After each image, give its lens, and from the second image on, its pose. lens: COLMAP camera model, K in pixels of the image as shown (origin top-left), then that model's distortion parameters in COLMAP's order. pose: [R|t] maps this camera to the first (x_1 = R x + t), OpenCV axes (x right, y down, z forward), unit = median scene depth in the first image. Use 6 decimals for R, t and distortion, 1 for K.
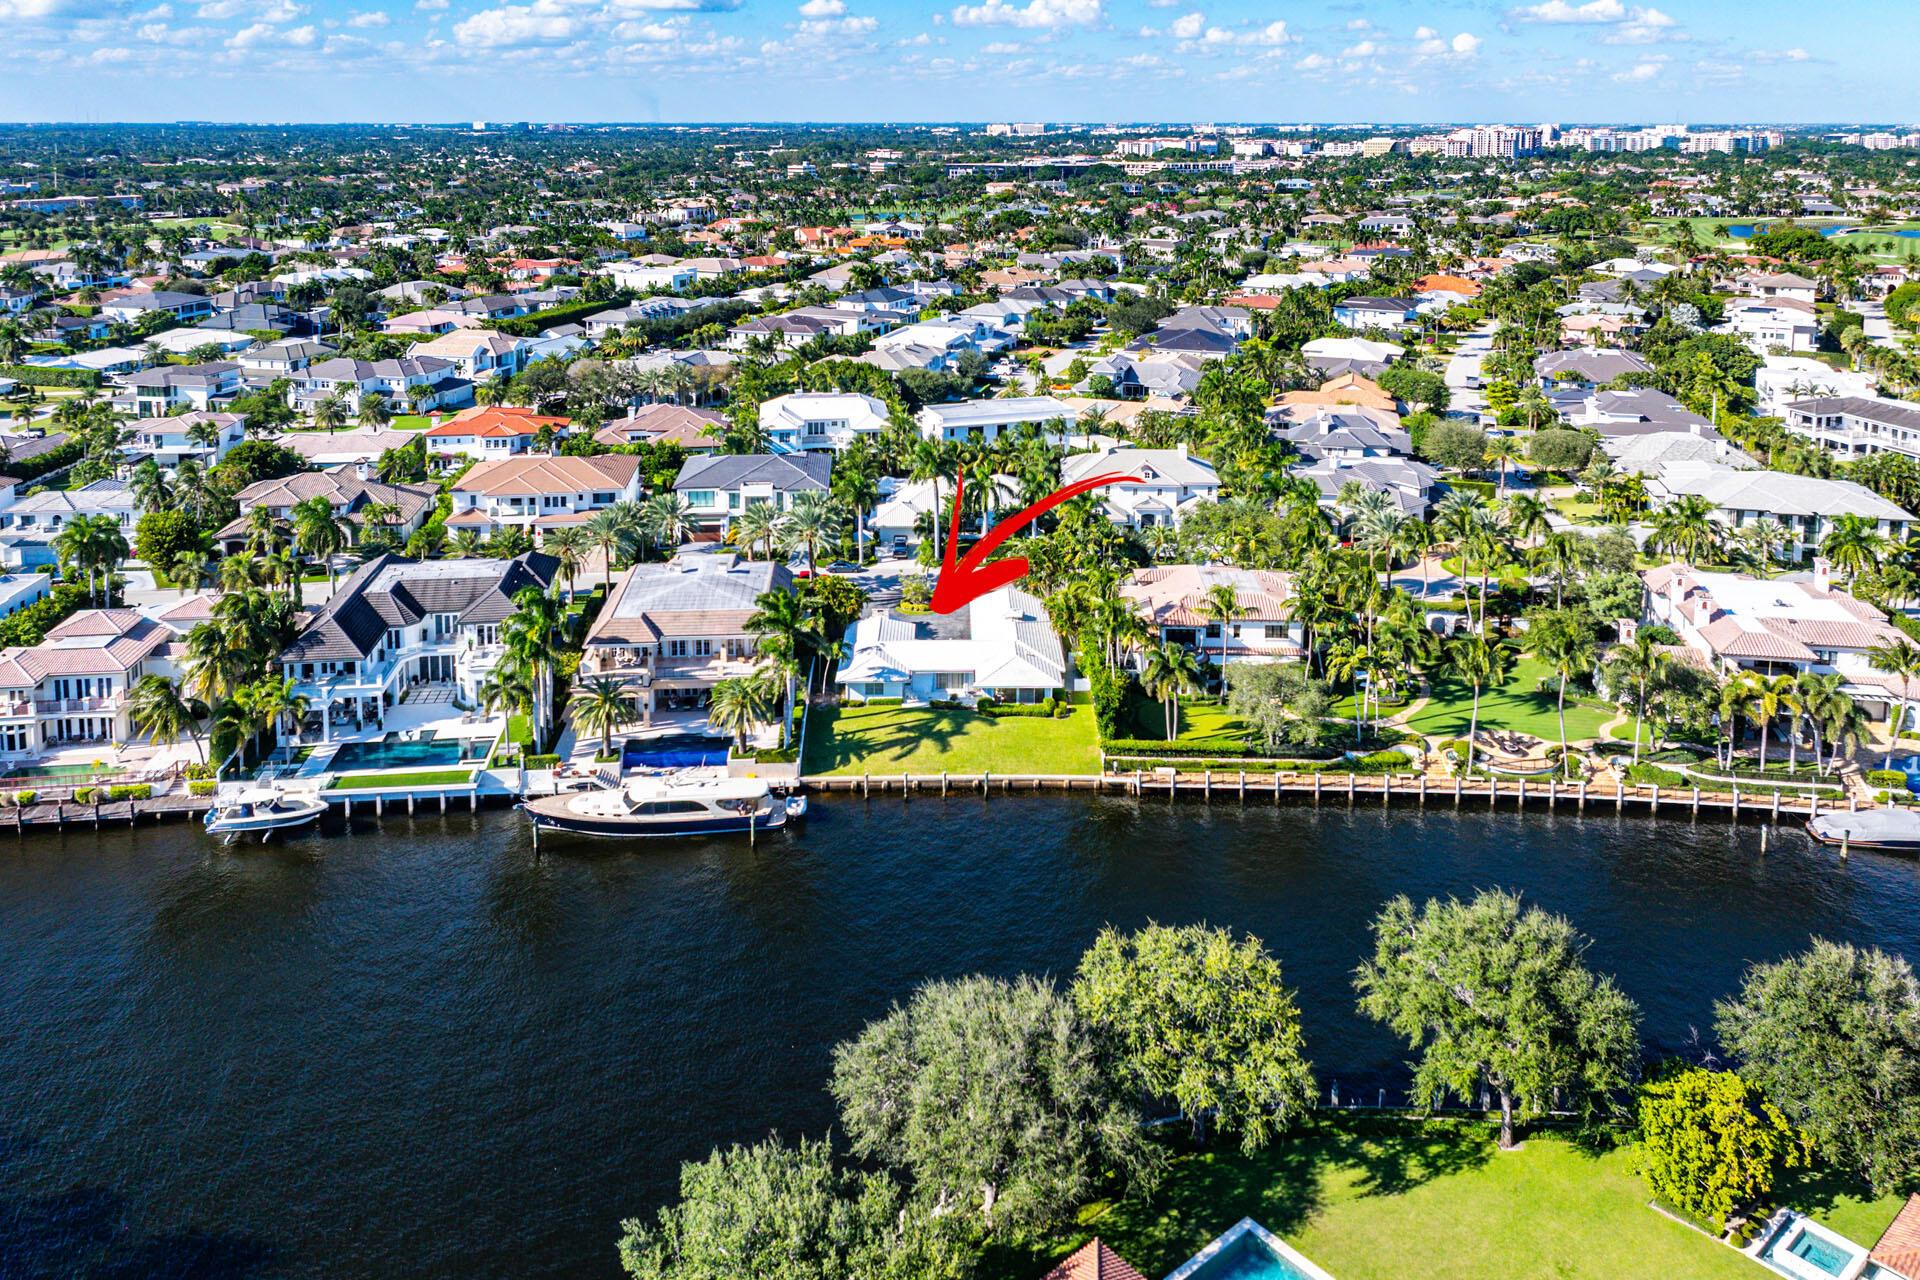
lens RADIAL K [[1289.5, 0, 960.0], [0, 1289.5, 640.0], [0, 0, 1]] dist [-0.038687, 0.038989]
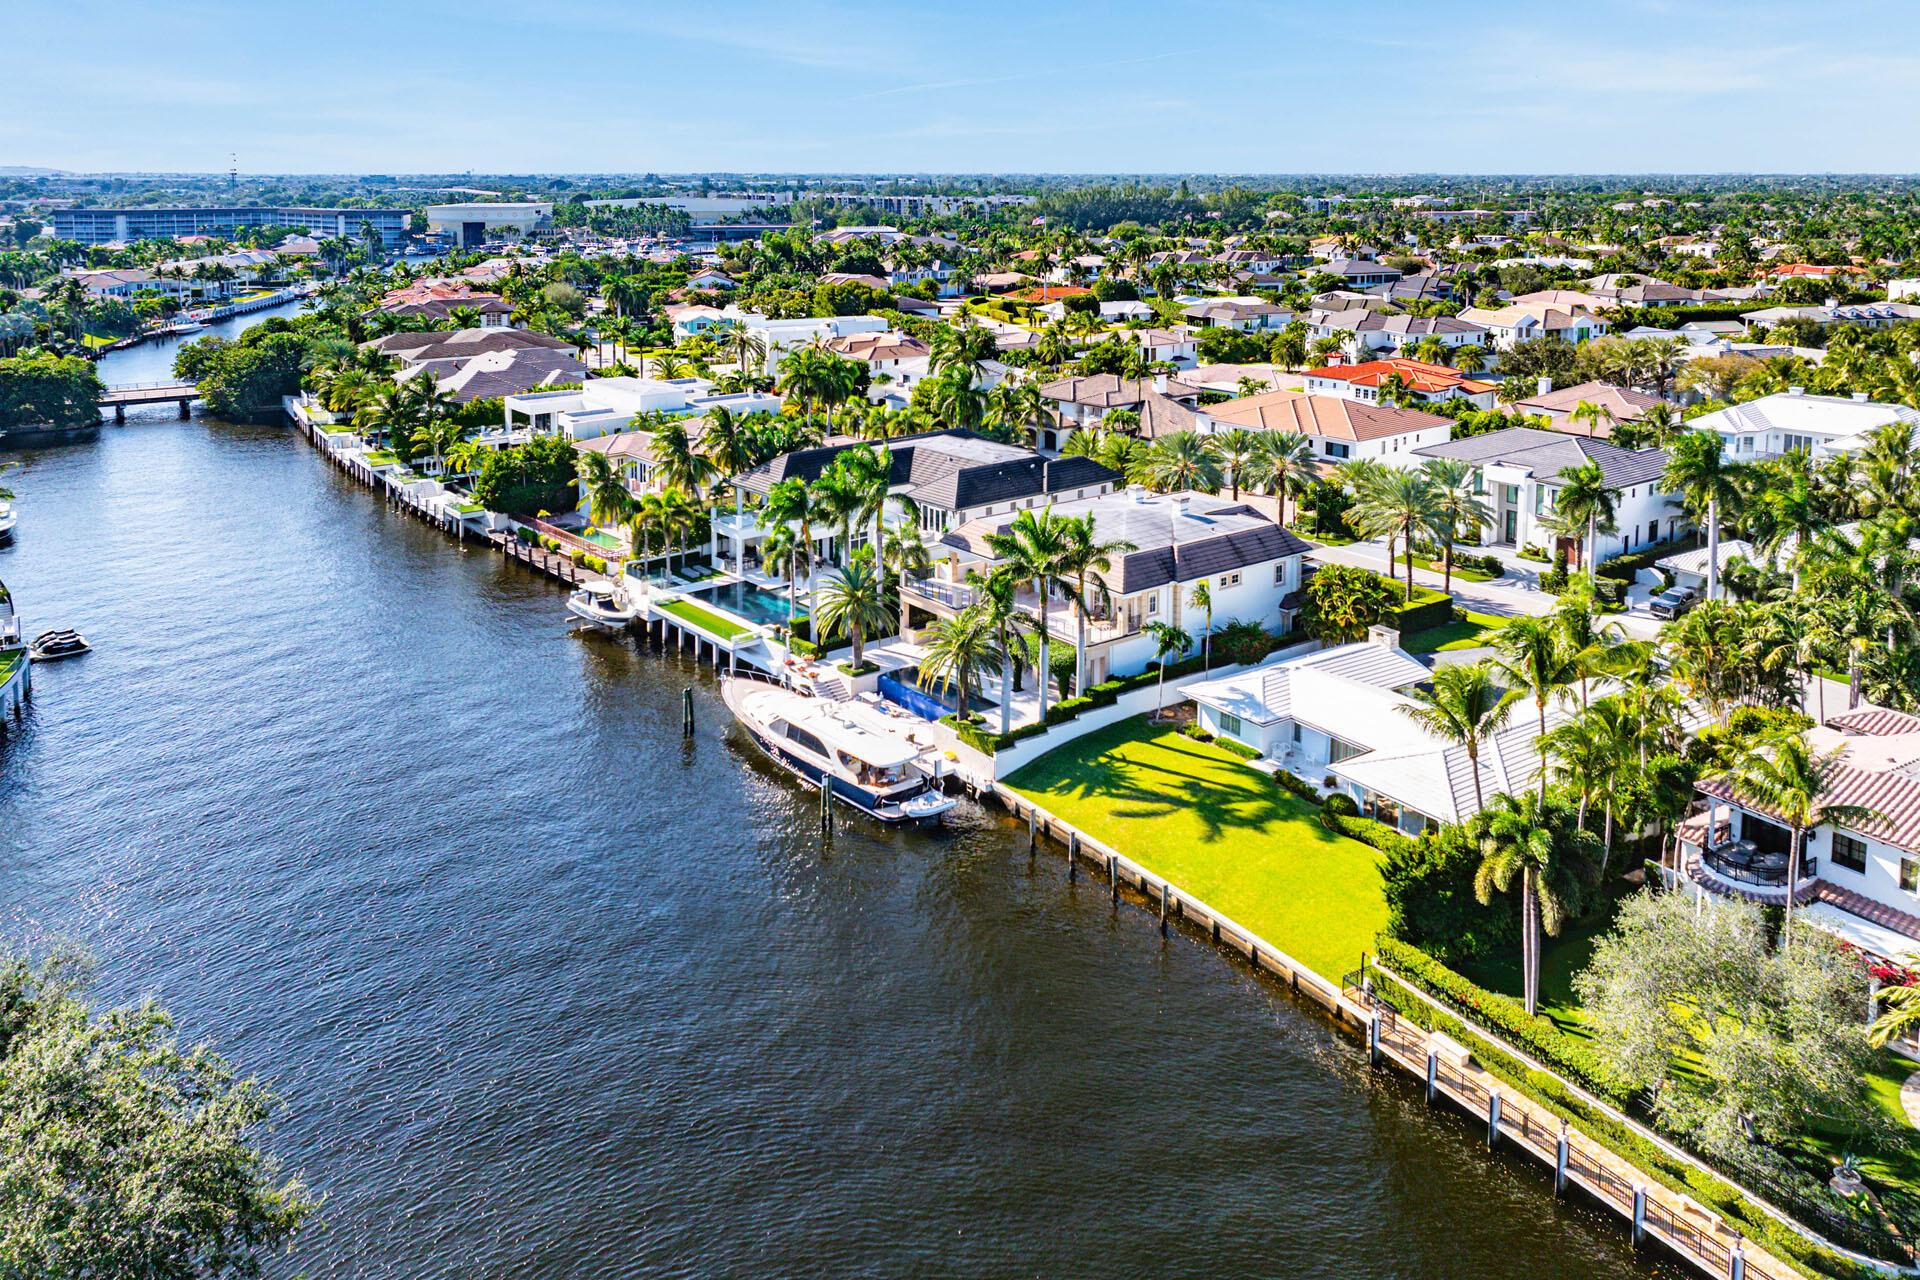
lens RADIAL K [[1289.5, 0, 960.0], [0, 1289.5, 640.0], [0, 0, 1]] dist [-0.038687, 0.038989]
pose [[0.562159, 0.274365, -0.780193, 0.377970], [-0.290610, 0.948741, 0.124241, -0.045594], [0.774288, 0.156889, 0.613077, 0.537058]]
